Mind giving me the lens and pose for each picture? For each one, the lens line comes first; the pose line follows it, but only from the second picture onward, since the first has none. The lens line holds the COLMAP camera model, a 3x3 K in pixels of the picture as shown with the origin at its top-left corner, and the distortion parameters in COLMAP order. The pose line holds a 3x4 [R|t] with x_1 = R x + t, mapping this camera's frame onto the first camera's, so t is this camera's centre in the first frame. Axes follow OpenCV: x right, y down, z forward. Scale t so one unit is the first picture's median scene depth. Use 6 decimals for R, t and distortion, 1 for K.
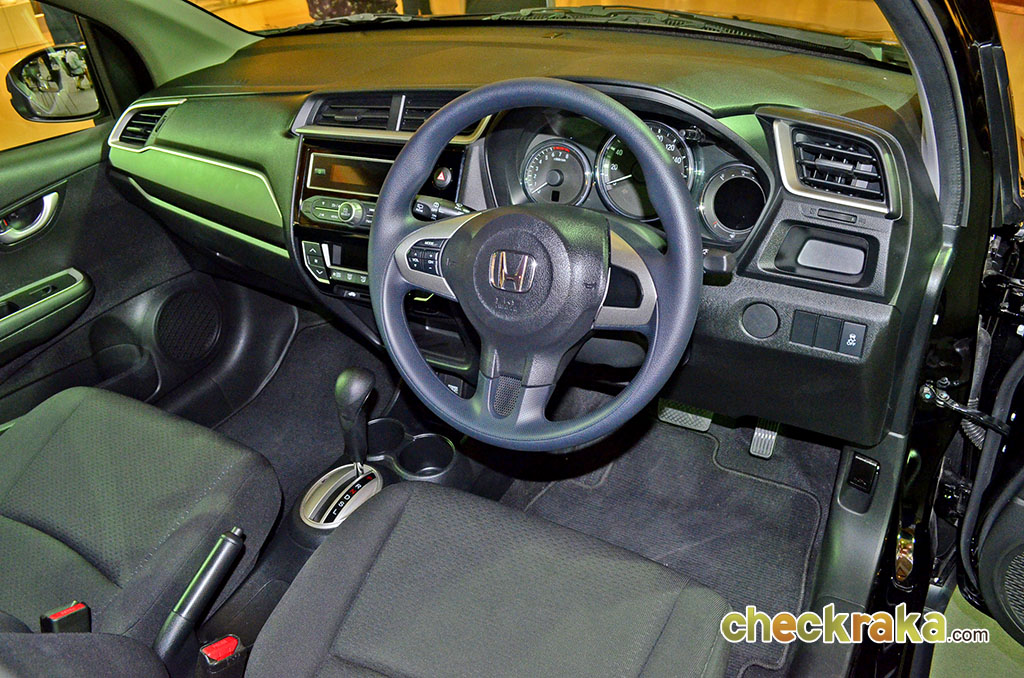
lens RADIAL K [[784.0, 0, 512.0], [0, 784.0, 339.0], [0, 0, 1]] dist [-0.002512, -0.102742]
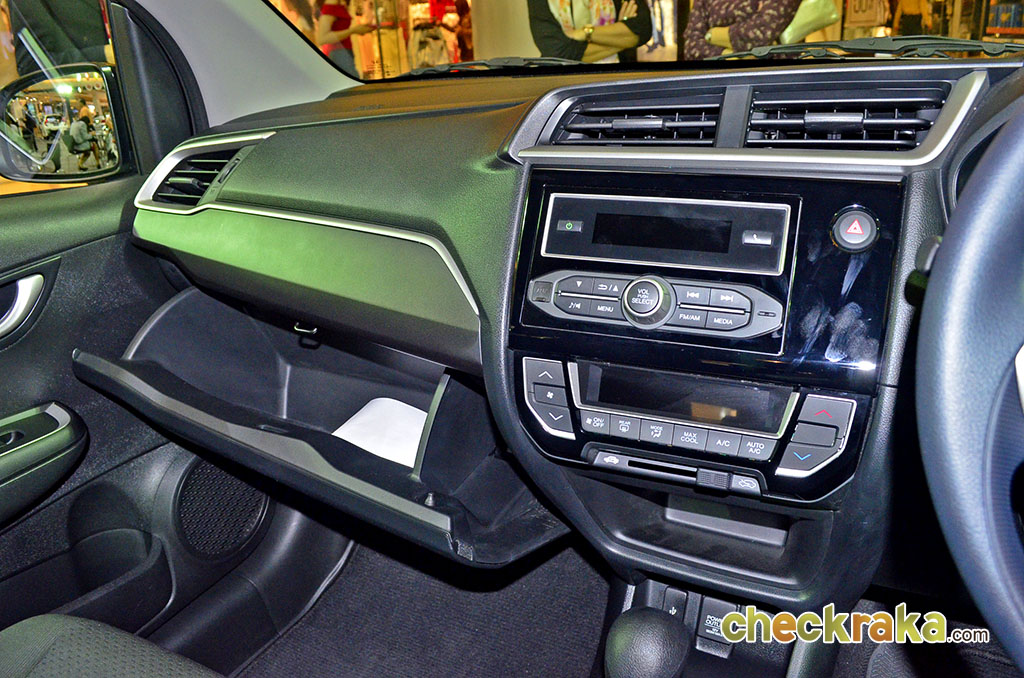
lens RADIAL K [[784.0, 0, 512.0], [0, 784.0, 339.0], [0, 0, 1]] dist [-0.002512, -0.102742]
pose [[0.999038, 0.016245, 0.040722, -0.249672], [-0.008185, 0.981599, -0.190778, -0.030750], [-0.043072, 0.190261, 0.980788, 0.407504]]
